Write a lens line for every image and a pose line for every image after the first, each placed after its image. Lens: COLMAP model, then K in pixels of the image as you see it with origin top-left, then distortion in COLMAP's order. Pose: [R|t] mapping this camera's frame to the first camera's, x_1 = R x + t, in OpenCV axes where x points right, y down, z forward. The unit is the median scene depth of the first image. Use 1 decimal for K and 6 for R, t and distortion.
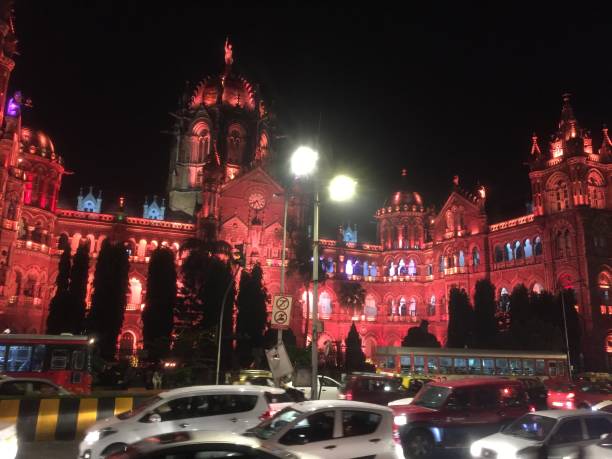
lens RADIAL K [[509.9, 0, 318.4], [0, 509.9, 230.0], [0, 0, 1]] dist [0.064079, -0.086704]
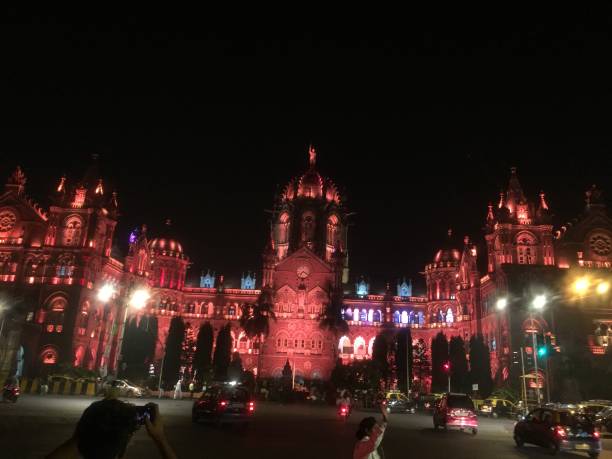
lens RADIAL K [[506.3, 0, 318.1], [0, 506.3, 228.2], [0, 0, 1]] dist [0.074207, -0.099827]
pose [[0.904376, -0.105111, -0.413589, 0.488961], [0.067991, 0.992301, -0.103515, -0.028673], [0.421286, 0.065496, 0.904560, -0.225132]]
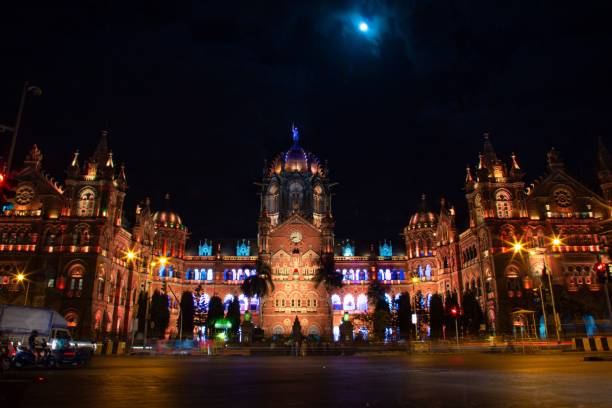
lens RADIAL K [[442.9, 0, 318.6], [0, 442.9, 202.0], [0, 0, 1]] dist [-0.088332, 0.009049]
pose [[0.928541, -0.140926, -0.343441, 0.394187], [0.109924, 0.988030, -0.108228, -0.010697], [0.354582, 0.062742, 0.932917, -0.185104]]
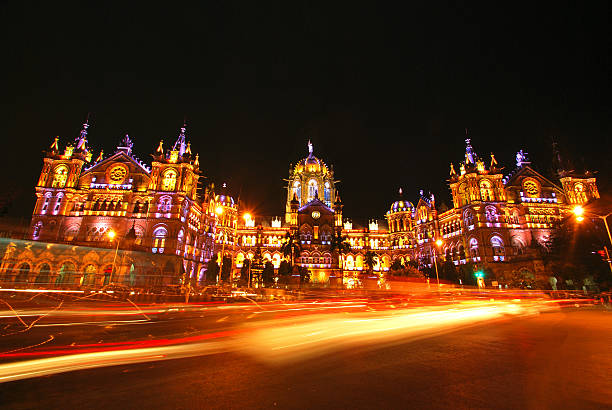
lens RADIAL K [[262.2, 0, 304.2], [0, 262.2, 208.0], [0, 0, 1]] dist [-0.001122, -0.000178]
pose [[0.931611, -0.109075, -0.346704, 0.214004], [0.084244, 0.992731, -0.085952, 0.005378], [0.353559, 0.050867, 0.934028, -0.046135]]
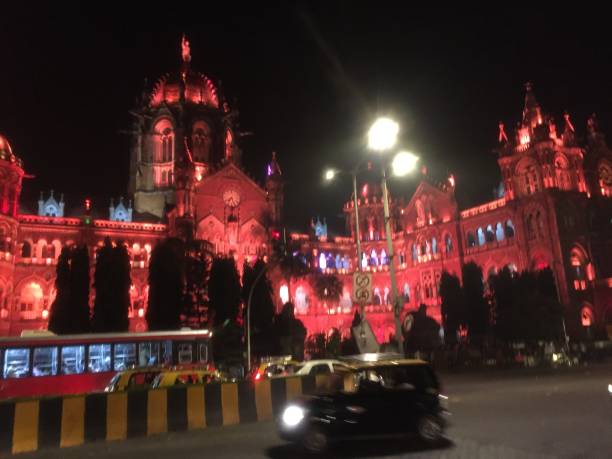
lens RADIAL K [[506.3, 0, 318.1], [0, 506.3, 228.2], [0, 0, 1]] dist [0.074207, -0.099827]
pose [[0.993124, -0.047691, 0.106909, -0.061560], [0.047983, 0.998848, -0.000166, 0.009606], [-0.106778, 0.005295, 0.994269, 0.010145]]
